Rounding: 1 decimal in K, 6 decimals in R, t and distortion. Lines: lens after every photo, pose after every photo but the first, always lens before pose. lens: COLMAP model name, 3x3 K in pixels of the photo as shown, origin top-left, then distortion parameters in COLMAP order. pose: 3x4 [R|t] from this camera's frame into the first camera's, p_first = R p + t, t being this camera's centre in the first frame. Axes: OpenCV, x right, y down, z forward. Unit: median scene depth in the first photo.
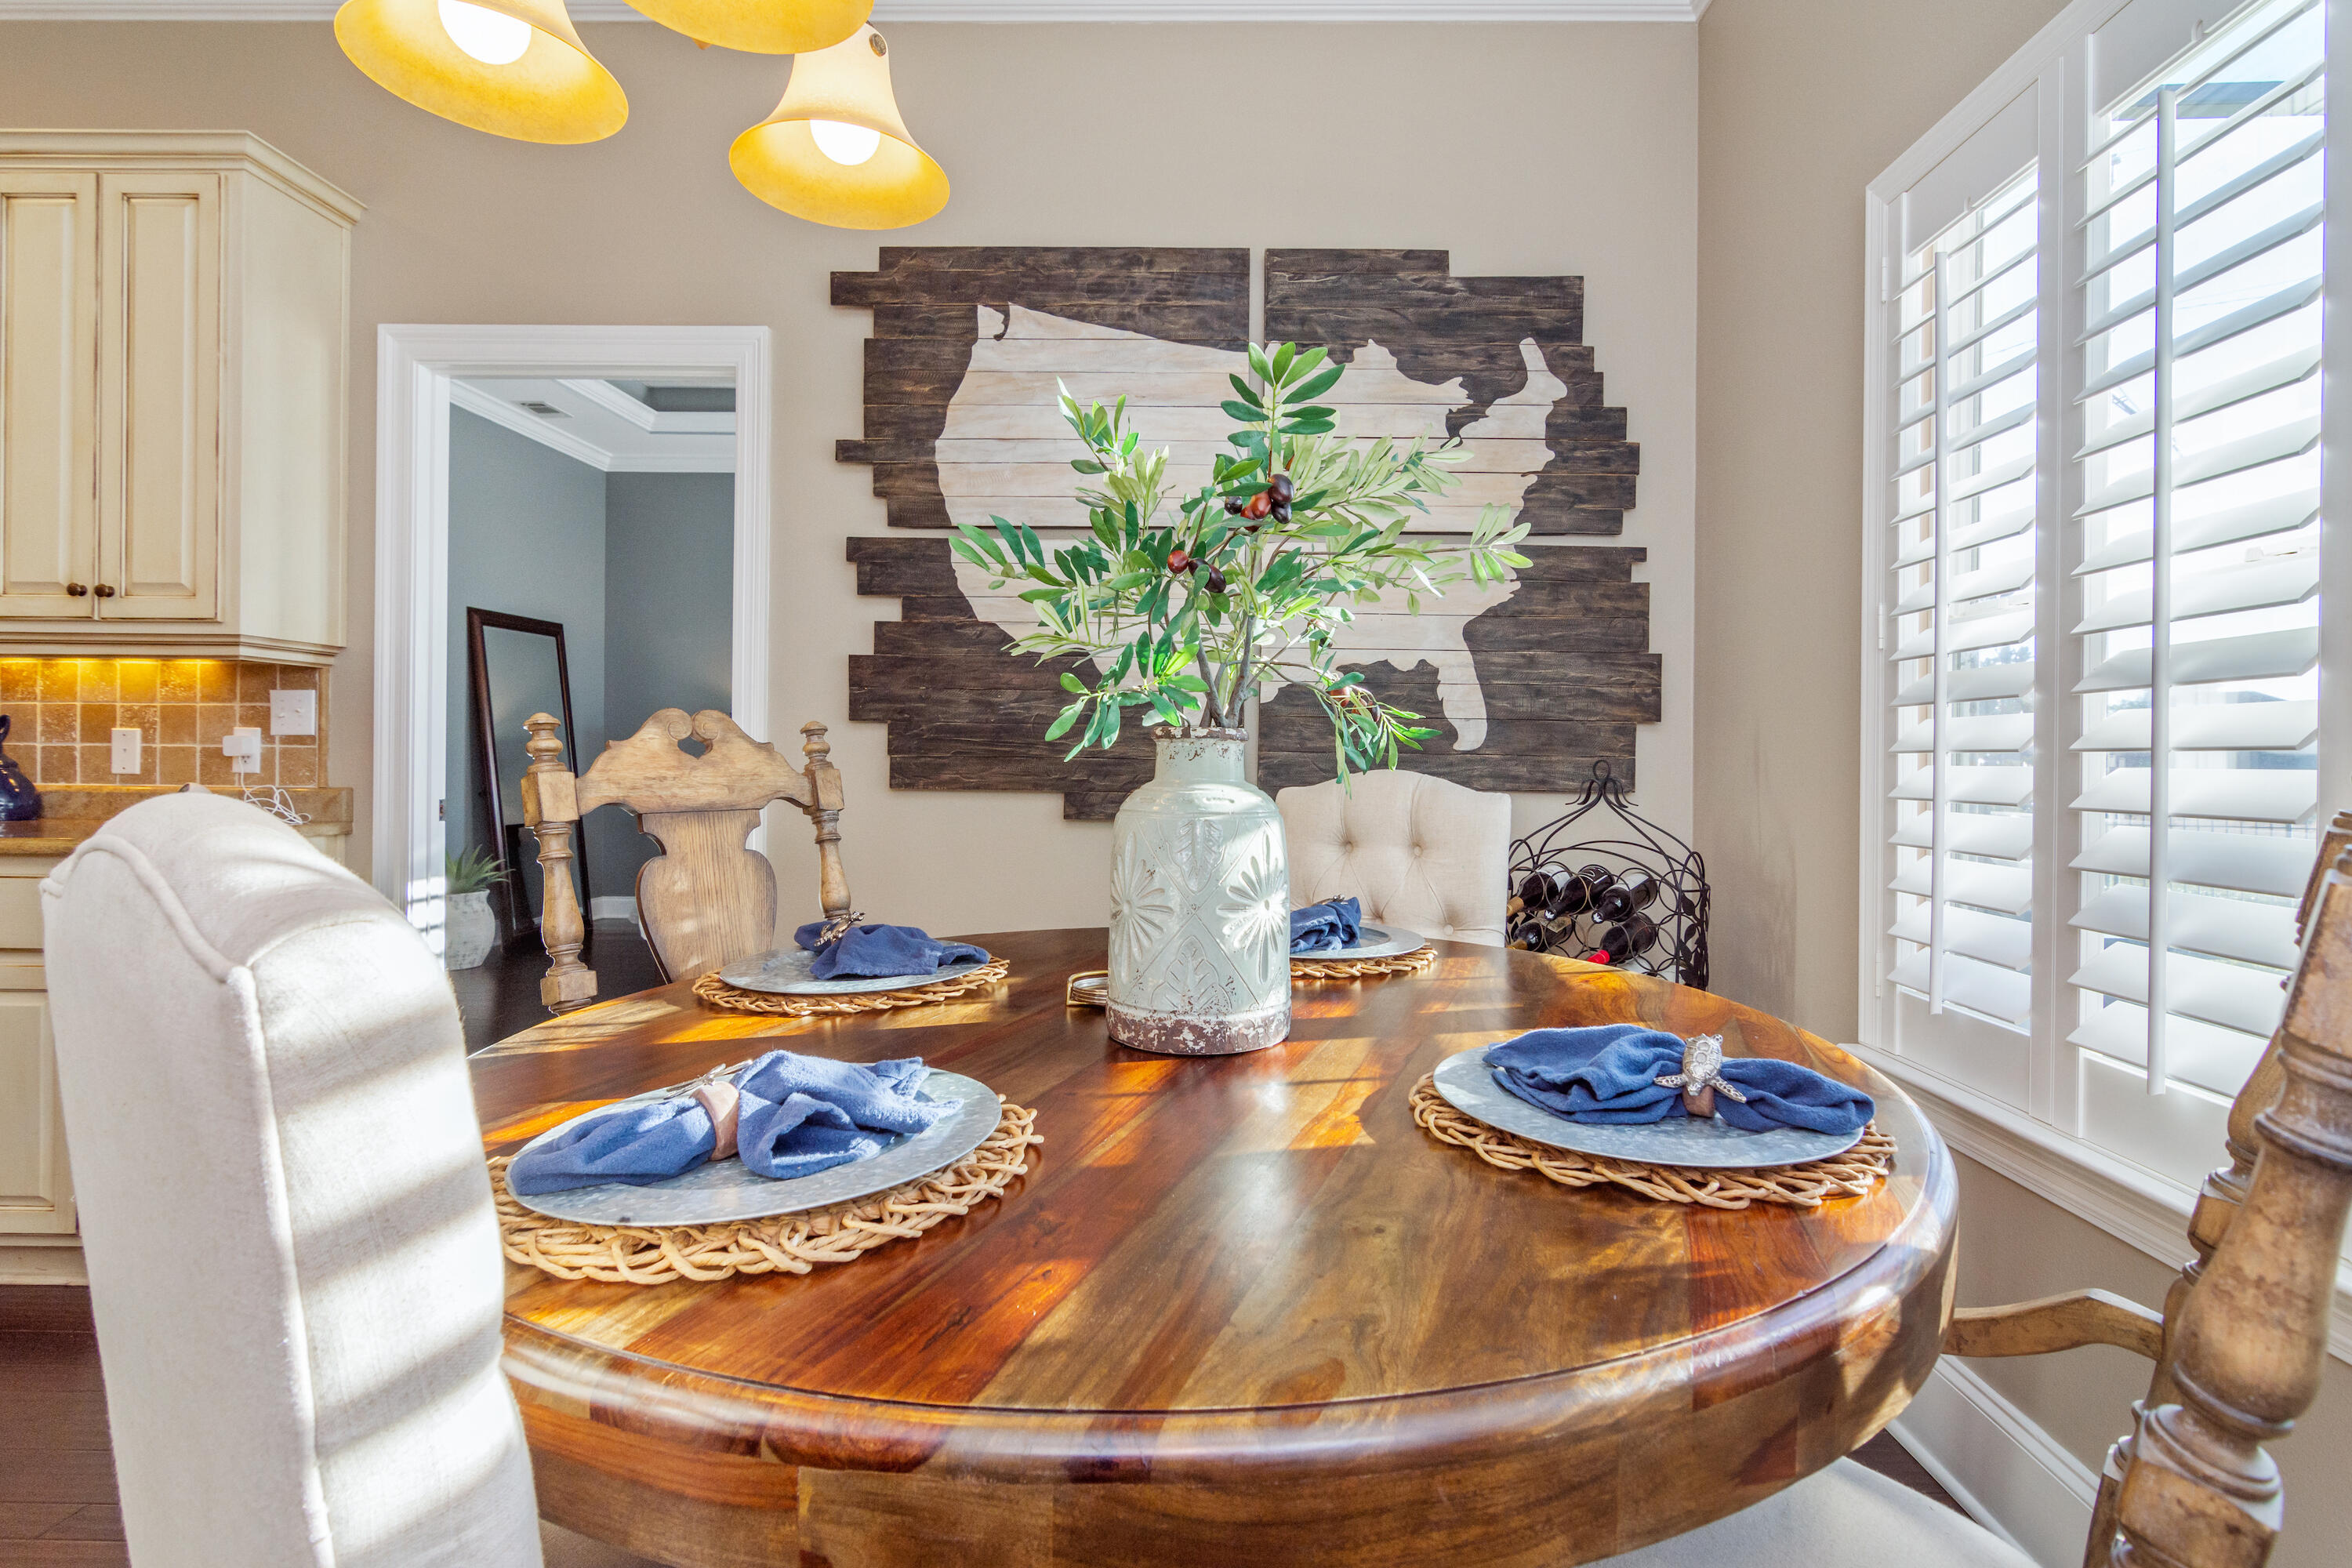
lens RADIAL K [[1203.8, 0, 1187.4], [0, 1203.8, 749.9], [0, 0, 1]] dist [0.004330, -0.000110]
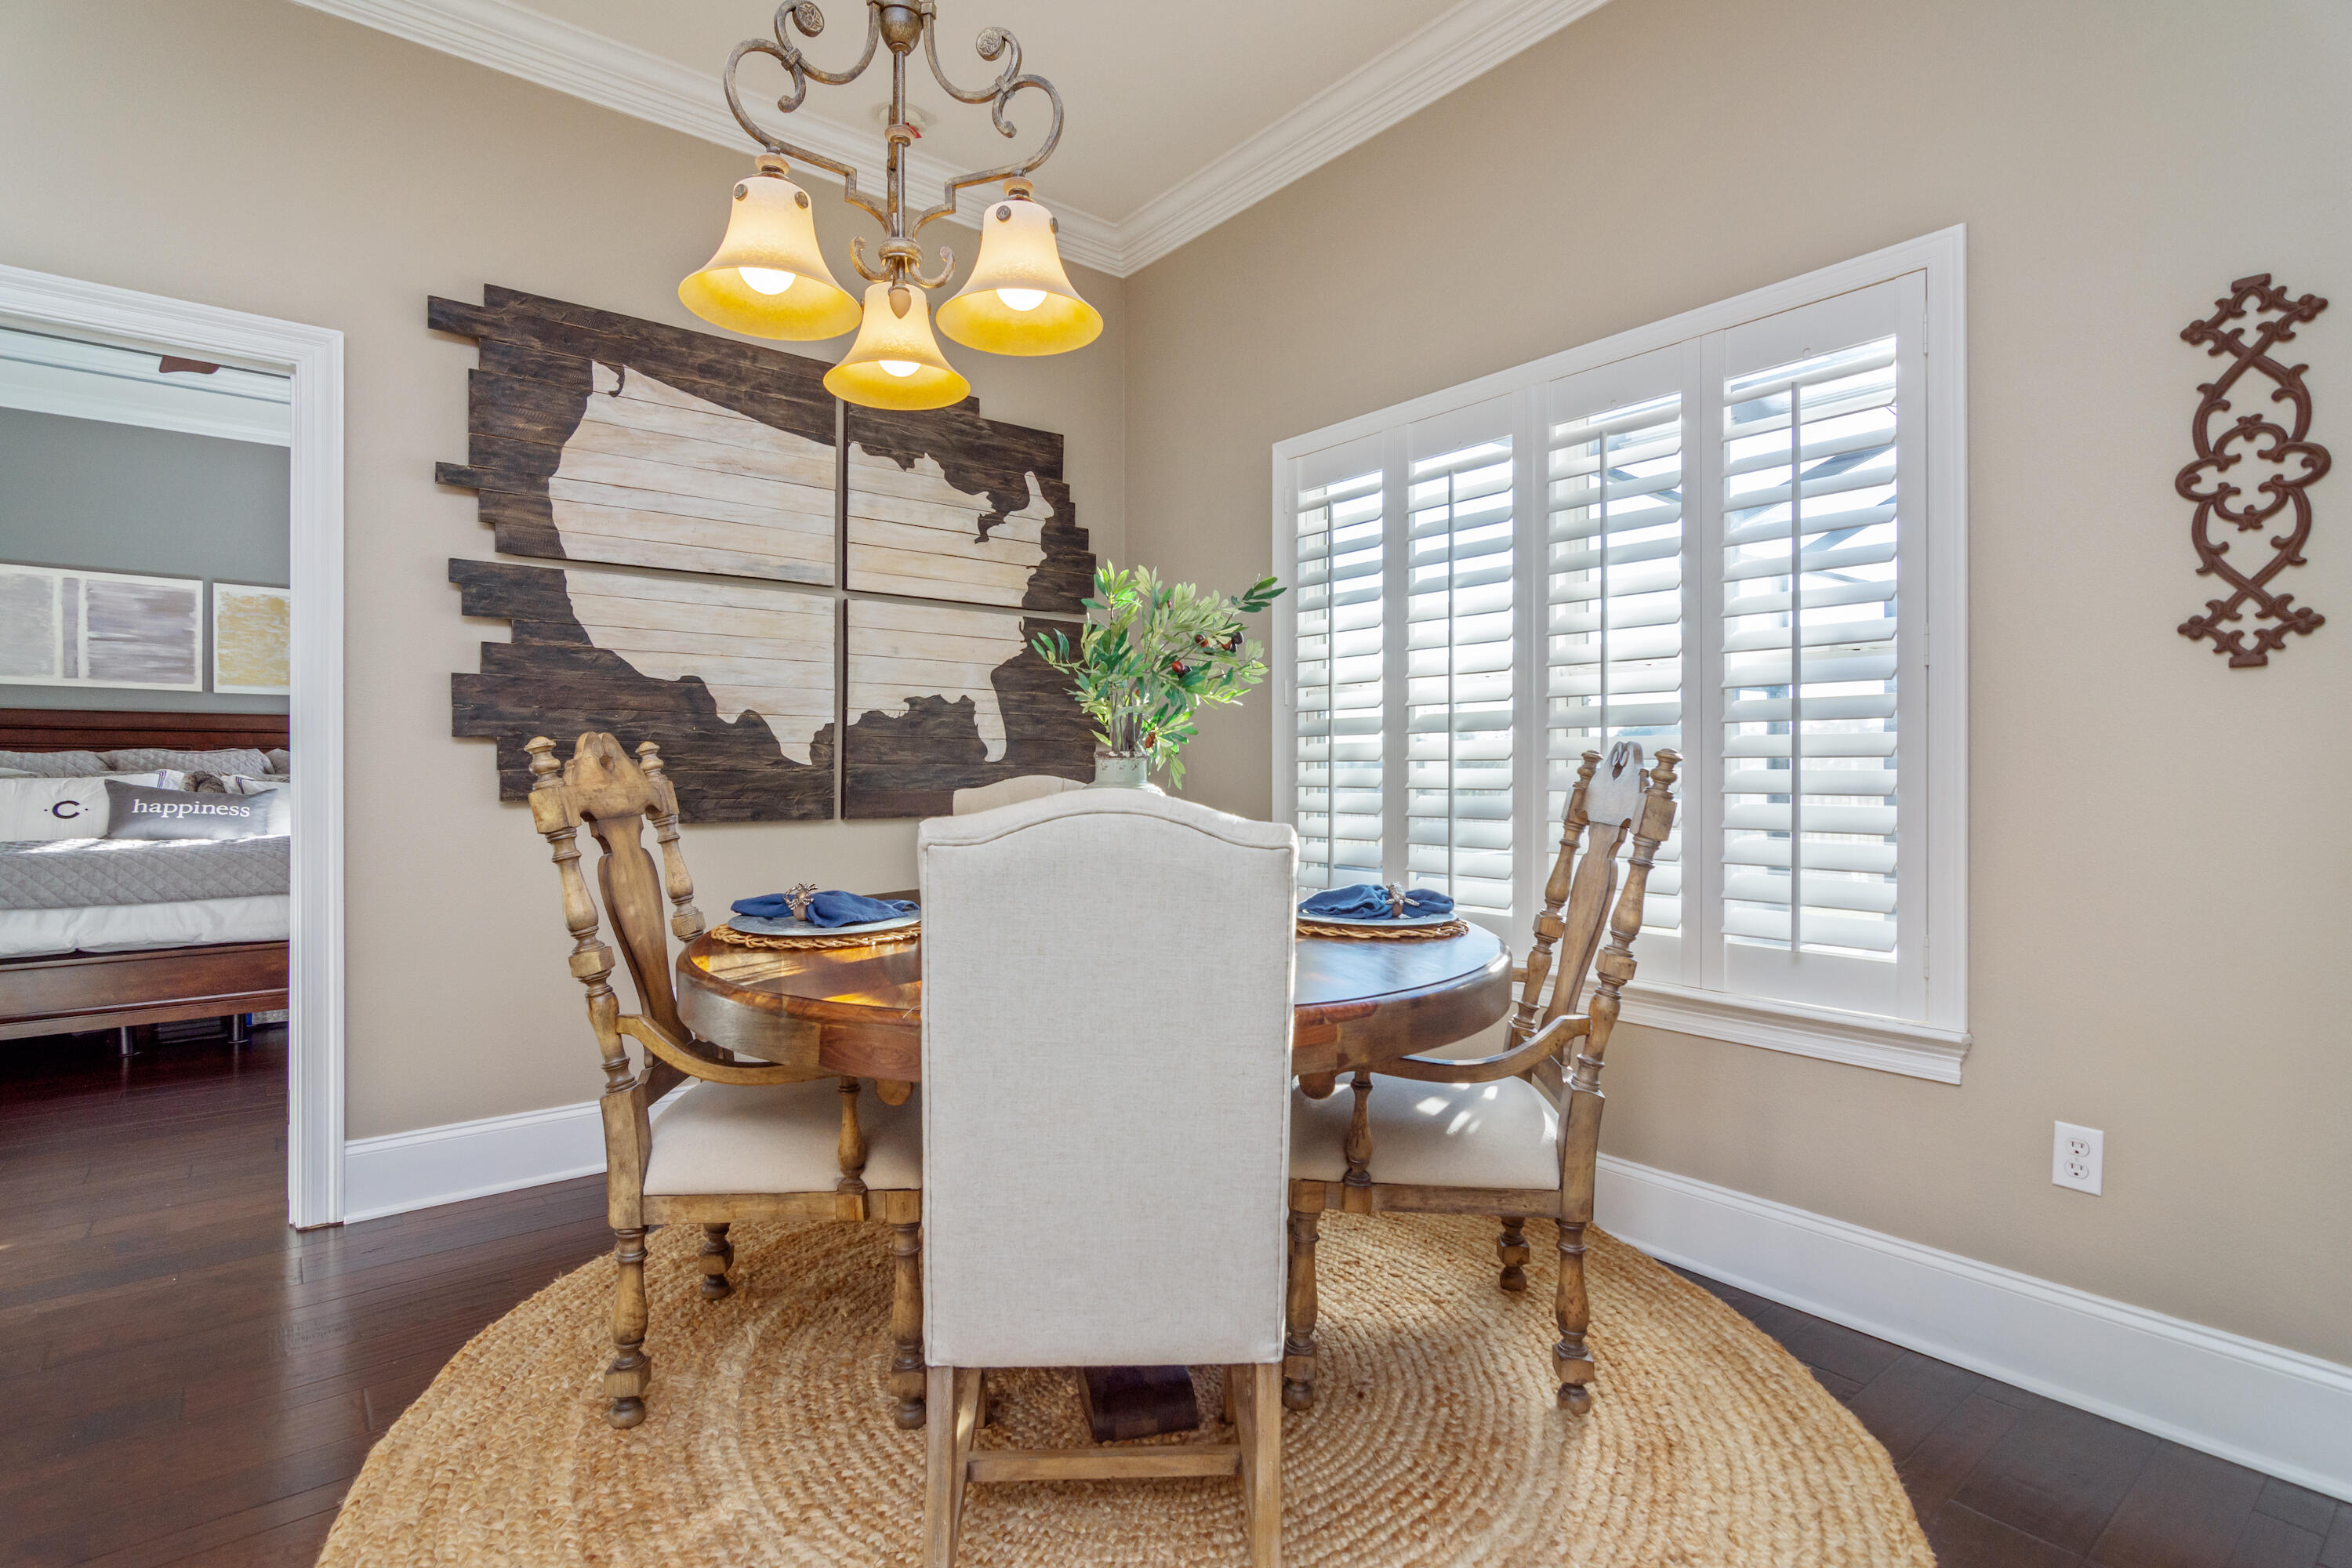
lens RADIAL K [[1139.4, 0, 1174.3], [0, 1139.4, 771.9], [0, 0, 1]] dist [0.004508, 0.000817]
pose [[0.777108, -0.012638, 0.629240, -0.423661], [0.005293, 0.999894, 0.013544, -0.004491], [-0.629345, -0.007194, 0.777093, -0.150282]]
